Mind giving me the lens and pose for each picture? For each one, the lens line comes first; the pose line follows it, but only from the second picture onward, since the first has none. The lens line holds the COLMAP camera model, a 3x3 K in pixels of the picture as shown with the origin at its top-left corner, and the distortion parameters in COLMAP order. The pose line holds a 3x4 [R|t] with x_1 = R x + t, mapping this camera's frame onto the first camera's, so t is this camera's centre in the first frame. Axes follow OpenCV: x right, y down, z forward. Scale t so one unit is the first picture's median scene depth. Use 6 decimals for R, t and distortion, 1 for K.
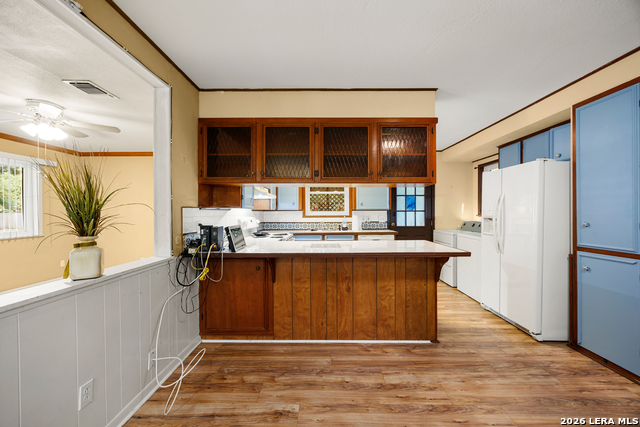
lens RADIAL K [[251.5, 0, 323.4], [0, 251.5, 213.2], [0, 0, 1]] dist [0.001225, 0.000047]
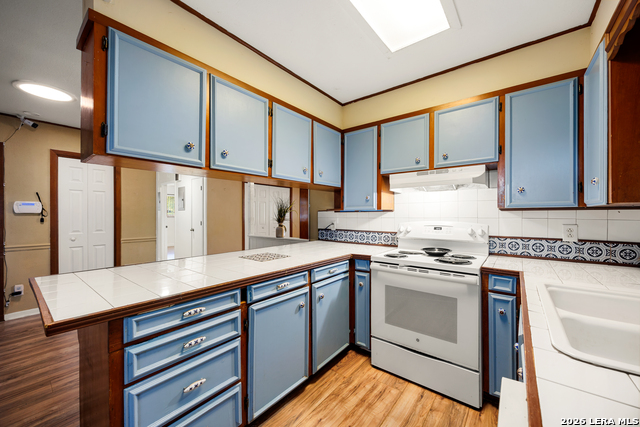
lens RADIAL K [[247.2, 0, 323.0], [0, 247.2, 214.4], [0, 0, 1]] dist [-0.002533, -0.000220]
pose [[-0.622575, 0.000606, -0.782560, 0.701027], [-0.000010, 1.000000, 0.000783, -0.006047], [0.782561, 0.000496, -0.622574, 2.232103]]
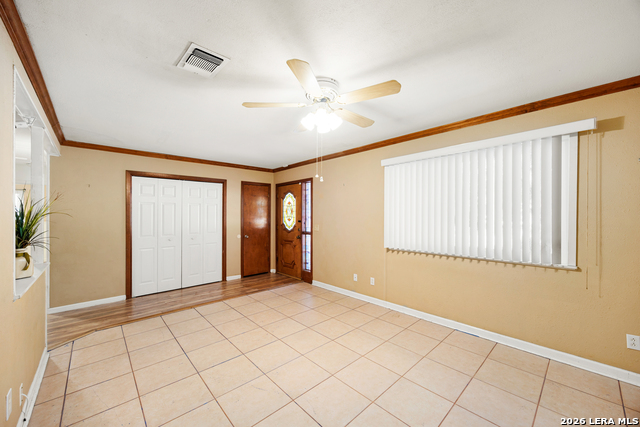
lens RADIAL K [[247.2, 0, 323.0], [0, 247.2, 214.4], [0, 0, 1]] dist [-0.002533, -0.000220]
pose [[-0.736198, 0.006859, -0.676731, -0.895142], [0.006572, 0.999974, 0.002986, -0.063420], [0.676734, -0.002249, -0.736224, 2.249957]]
